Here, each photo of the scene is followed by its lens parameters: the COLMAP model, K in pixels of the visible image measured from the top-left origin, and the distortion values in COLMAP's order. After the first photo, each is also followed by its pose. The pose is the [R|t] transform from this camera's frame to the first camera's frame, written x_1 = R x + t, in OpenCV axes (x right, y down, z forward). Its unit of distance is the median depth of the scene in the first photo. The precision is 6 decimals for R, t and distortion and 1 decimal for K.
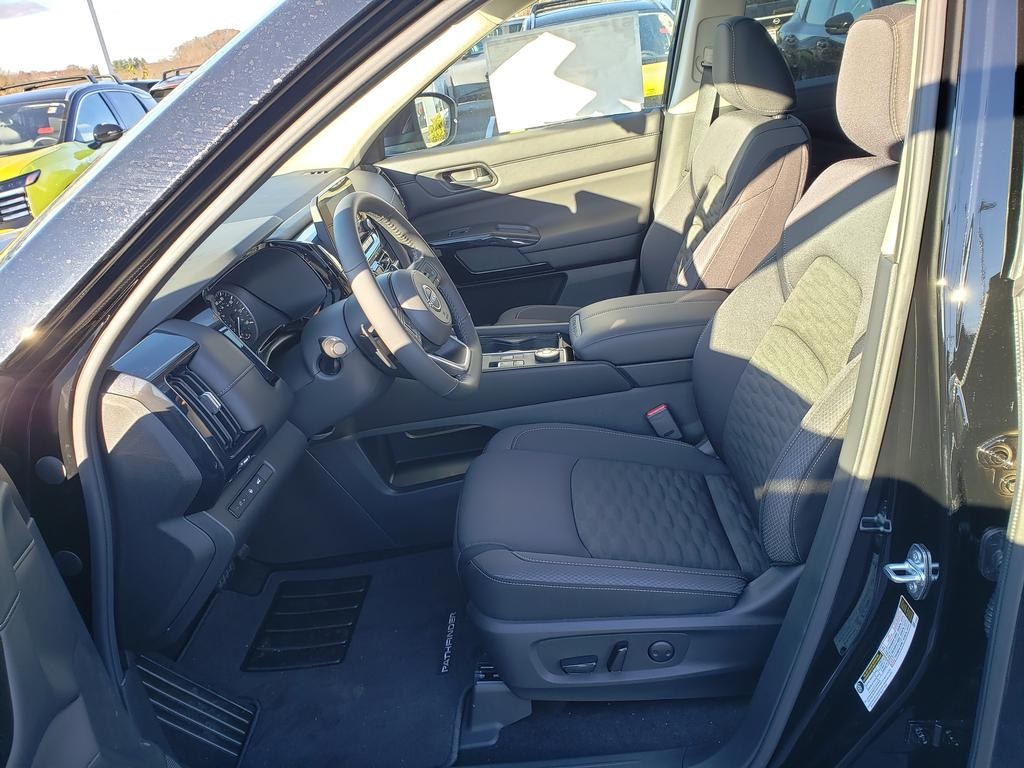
lens RADIAL K [[827.4, 0, 510.3], [0, 827.4, 379.1], [0, 0, 1]] dist [0.024304, -0.012454]
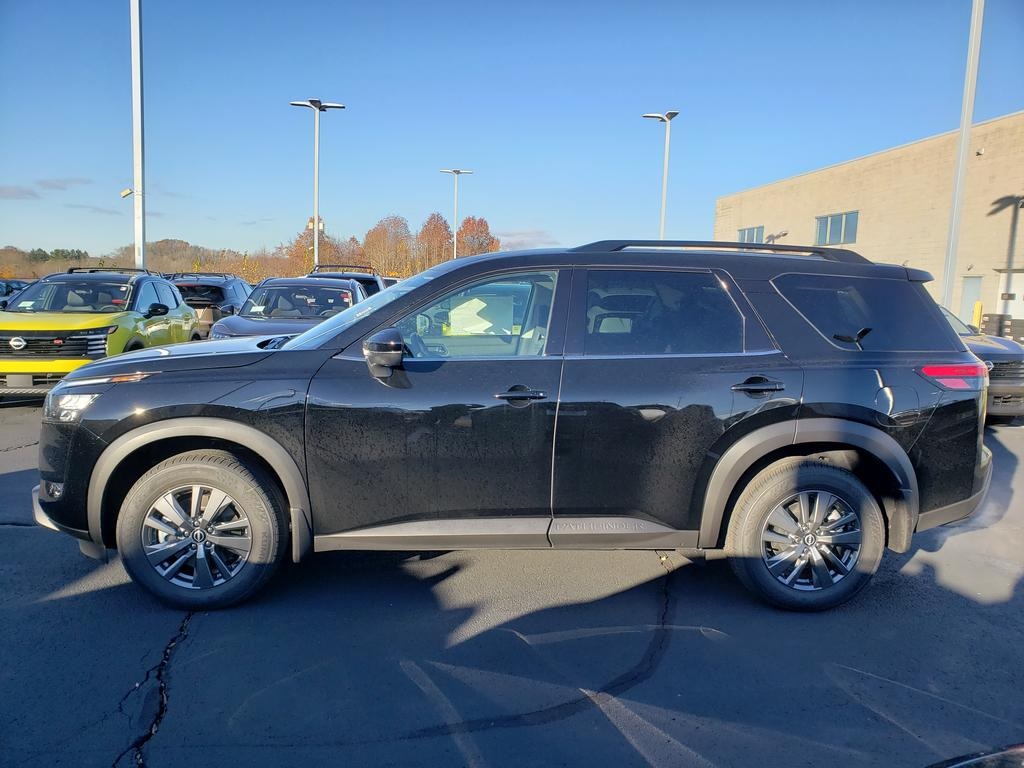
lens RADIAL K [[827.4, 0, 507.6], [0, 827.4, 386.4], [0, 0, 1]] dist [0.024304, -0.012454]
pose [[0.982734, 0.148737, 0.110051, -0.031457], [-0.112541, 0.952630, -0.282542, 0.171034], [-0.146862, 0.265278, 0.952921, -0.426219]]
